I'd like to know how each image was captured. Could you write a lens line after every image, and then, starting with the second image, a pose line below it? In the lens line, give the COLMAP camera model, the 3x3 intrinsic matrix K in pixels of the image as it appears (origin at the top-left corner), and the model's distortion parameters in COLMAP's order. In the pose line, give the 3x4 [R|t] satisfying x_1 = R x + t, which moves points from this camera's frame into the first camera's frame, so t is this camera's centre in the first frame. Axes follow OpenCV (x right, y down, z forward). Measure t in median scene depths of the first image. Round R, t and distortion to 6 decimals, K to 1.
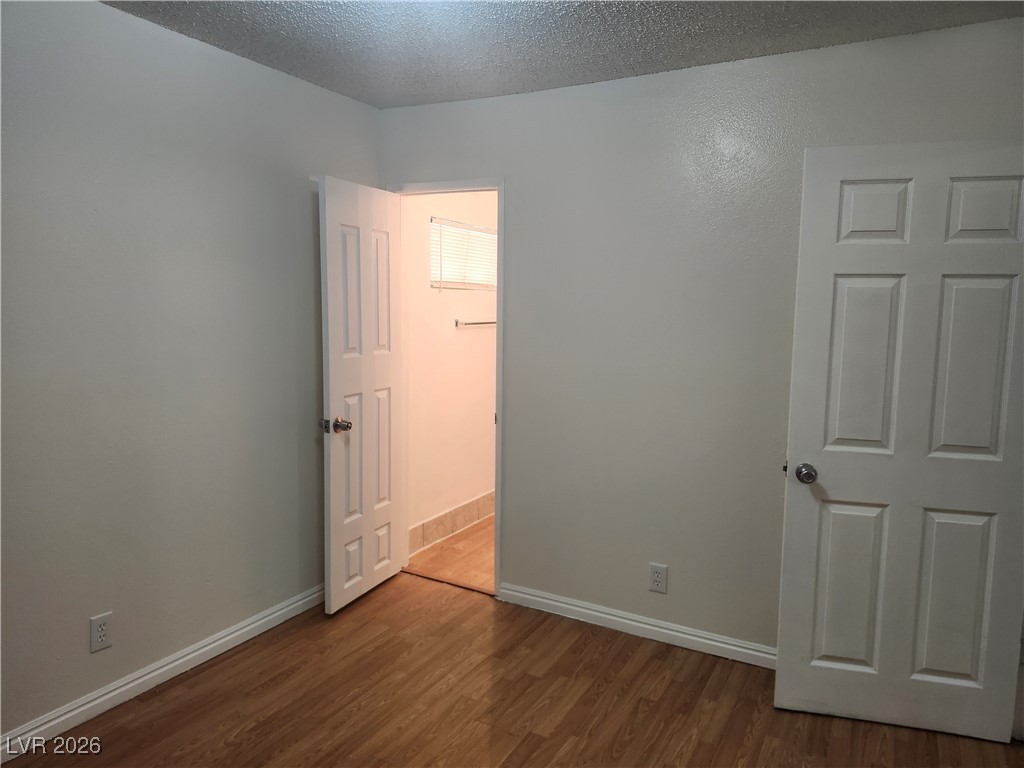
lens RADIAL K [[715.0, 0, 512.0], [0, 715.0, 384.0], [0, 0, 1]] dist [0.051555, -0.038302]
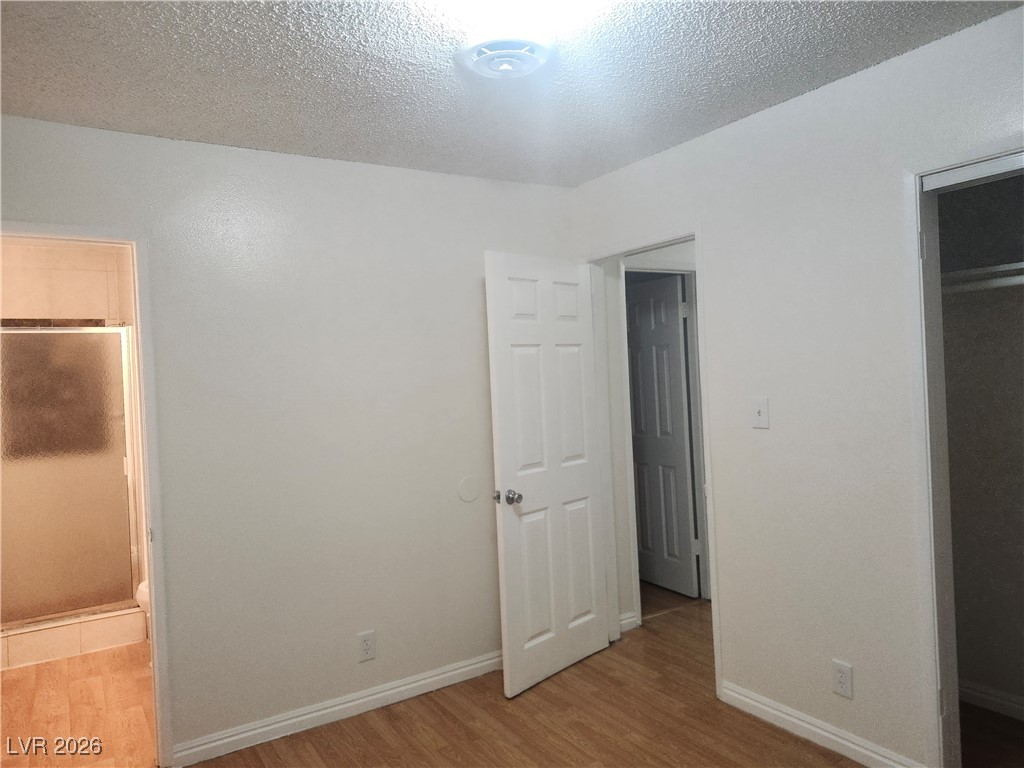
lens RADIAL K [[719.1, 0, 499.5], [0, 719.1, 369.1], [0, 0, 1]] dist [0.054396, -0.036924]
pose [[0.489618, -0.037146, 0.871145, -0.708555], [0.154500, 0.986979, -0.044750, -0.046897], [-0.858140, 0.156503, 0.488982, 0.346388]]
